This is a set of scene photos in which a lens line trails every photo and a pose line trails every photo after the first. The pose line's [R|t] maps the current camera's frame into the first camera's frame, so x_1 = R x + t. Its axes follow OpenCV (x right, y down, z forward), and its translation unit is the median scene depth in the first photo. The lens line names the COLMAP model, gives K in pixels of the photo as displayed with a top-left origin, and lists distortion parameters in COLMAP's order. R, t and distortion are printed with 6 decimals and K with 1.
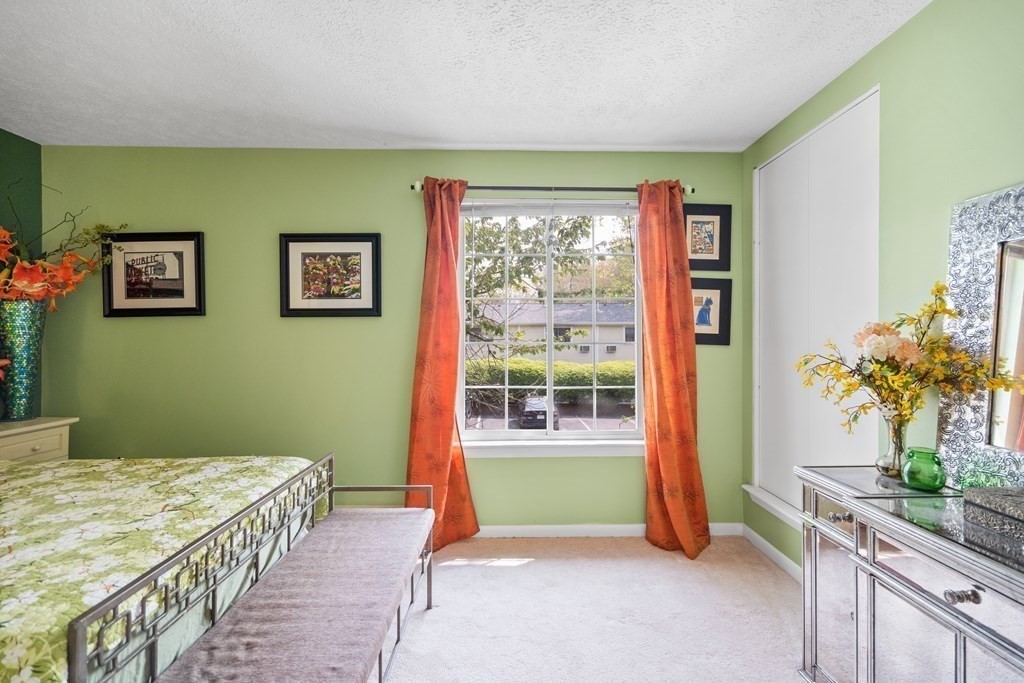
lens RADIAL K [[466.7, 0, 512.0], [0, 466.7, 341.5], [0, 0, 1]] dist [-0.002769, 0.000870]
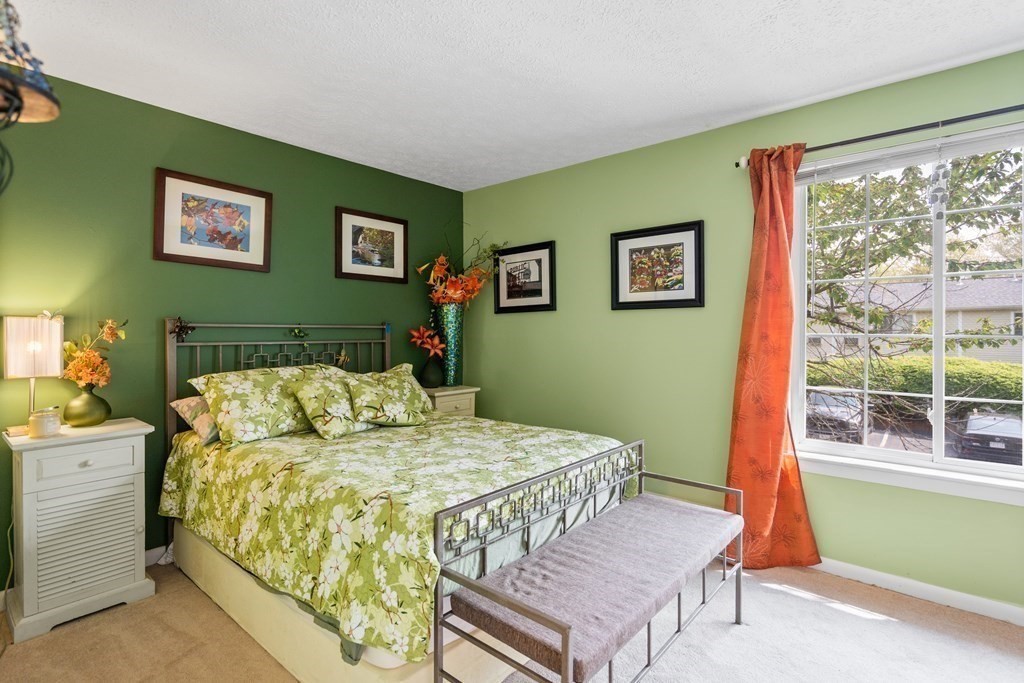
lens RADIAL K [[497.1, 0, 512.7], [0, 497.1, 334.8], [0, 0, 1]] dist [0.000567, 0.000340]
pose [[0.744861, 0.007455, -0.667178, 0.122445], [-0.003876, 0.999969, 0.006846, -0.002119], [0.667208, -0.002513, 0.744867, -0.023047]]
